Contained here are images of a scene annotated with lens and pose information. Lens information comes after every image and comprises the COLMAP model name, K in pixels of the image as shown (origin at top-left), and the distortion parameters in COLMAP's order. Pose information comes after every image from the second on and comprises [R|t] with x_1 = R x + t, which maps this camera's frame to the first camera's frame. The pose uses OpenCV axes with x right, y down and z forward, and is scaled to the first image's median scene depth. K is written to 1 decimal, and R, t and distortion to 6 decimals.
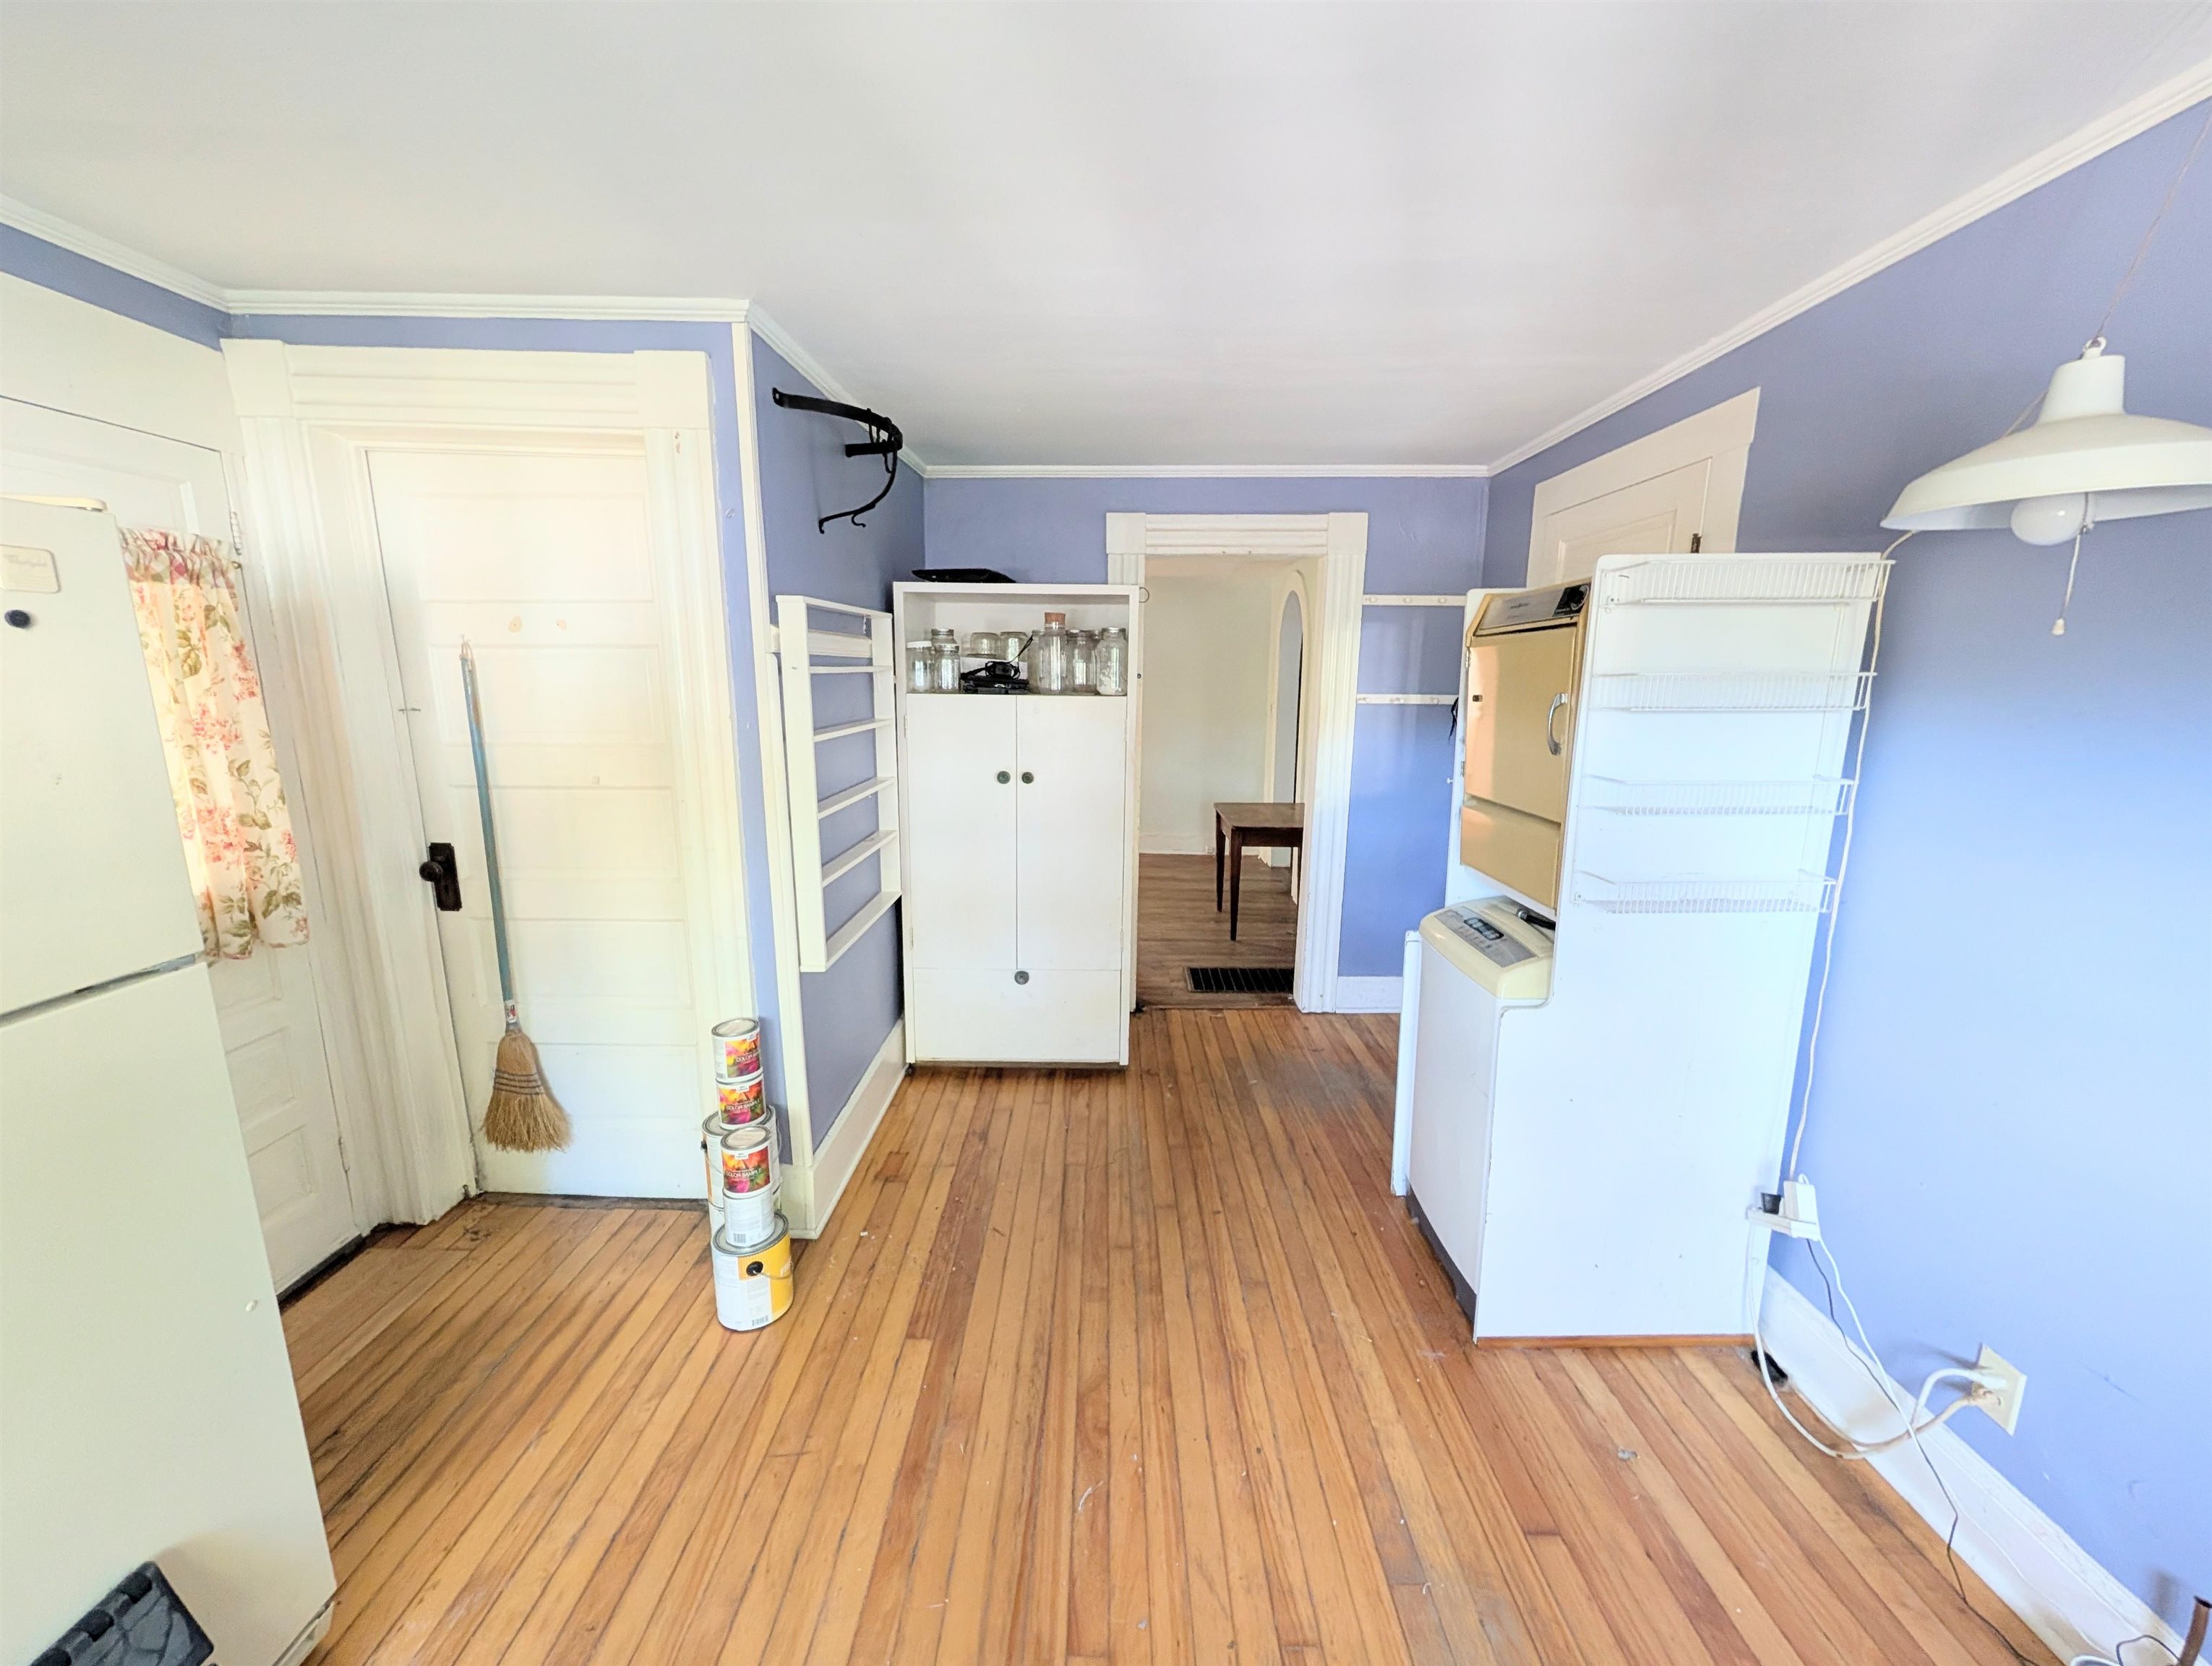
lens RADIAL K [[848.4, 0, 1106.0], [0, 848.4, 833.0], [0, 0, 1]] dist [0.009366, -0.002890]
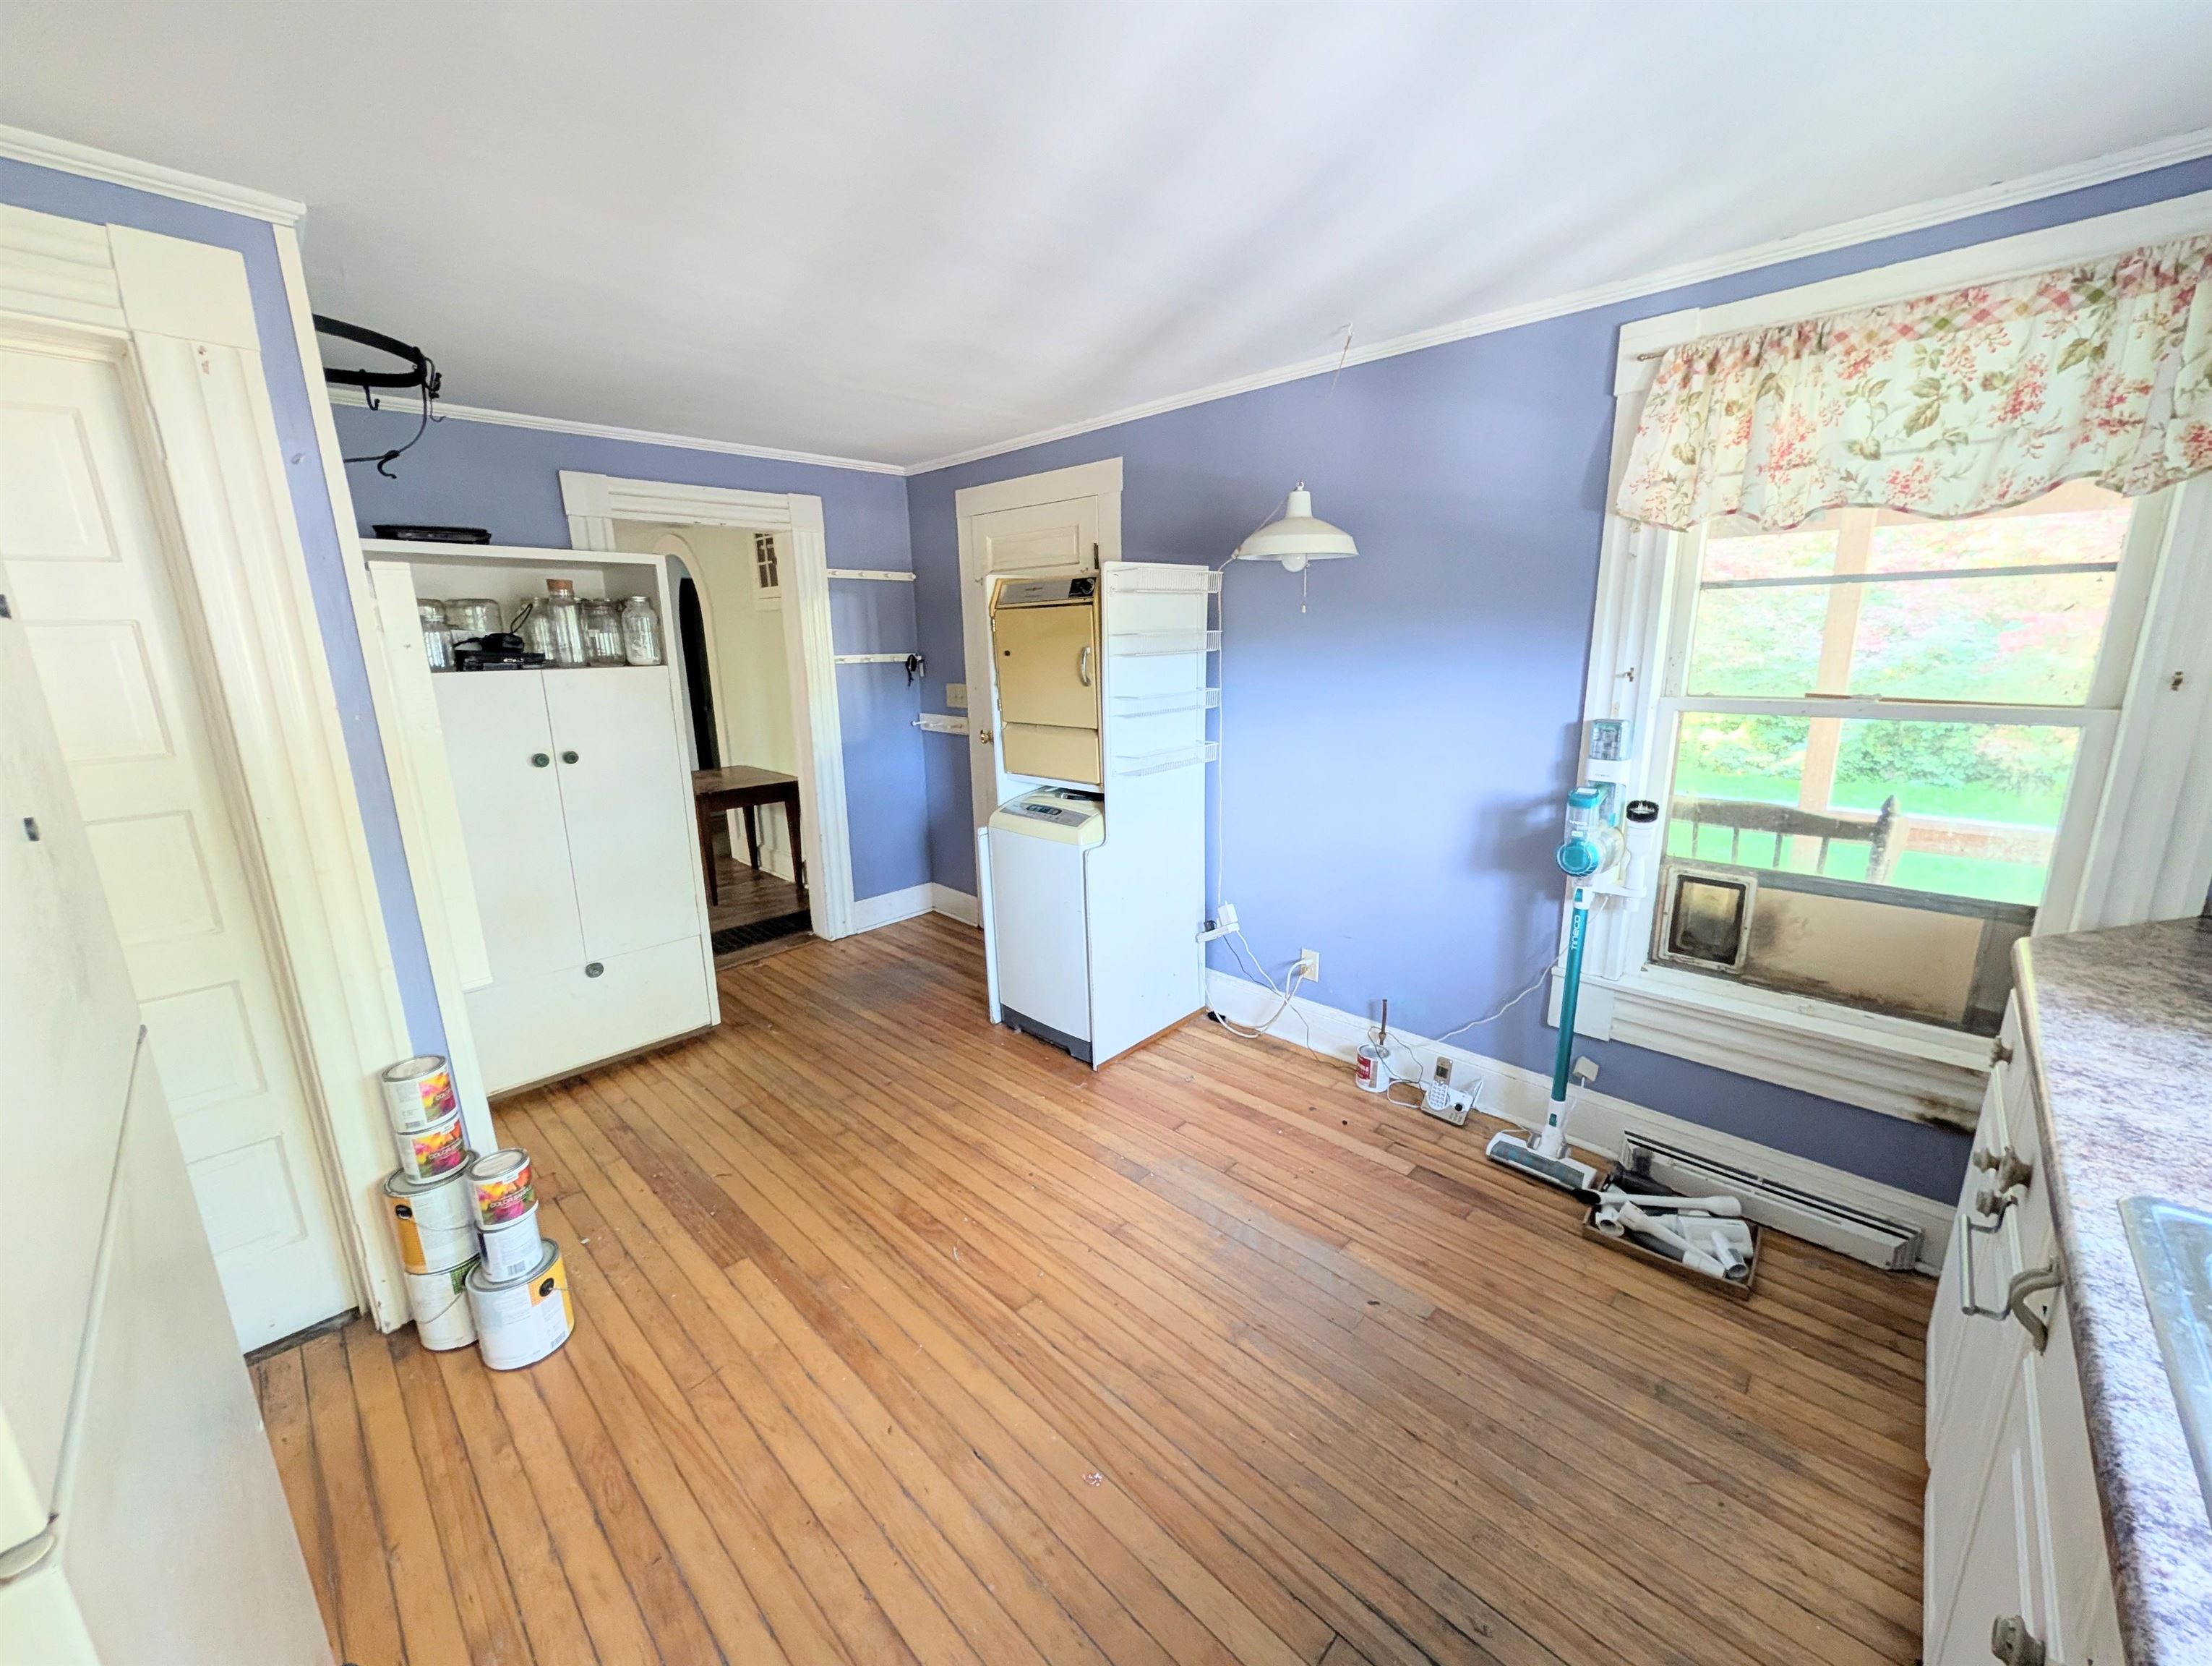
lens RADIAL K [[844.8, 0, 1106.0], [0, 844.8, 833.0], [0, 0, 1]] dist [0.000378, 0.000129]
pose [[0.692345, -0.184390, 0.697609, -0.503684], [0.153548, 0.982304, 0.107250, 0.010932], [-0.705040, 0.032862, 0.708406, -0.108520]]
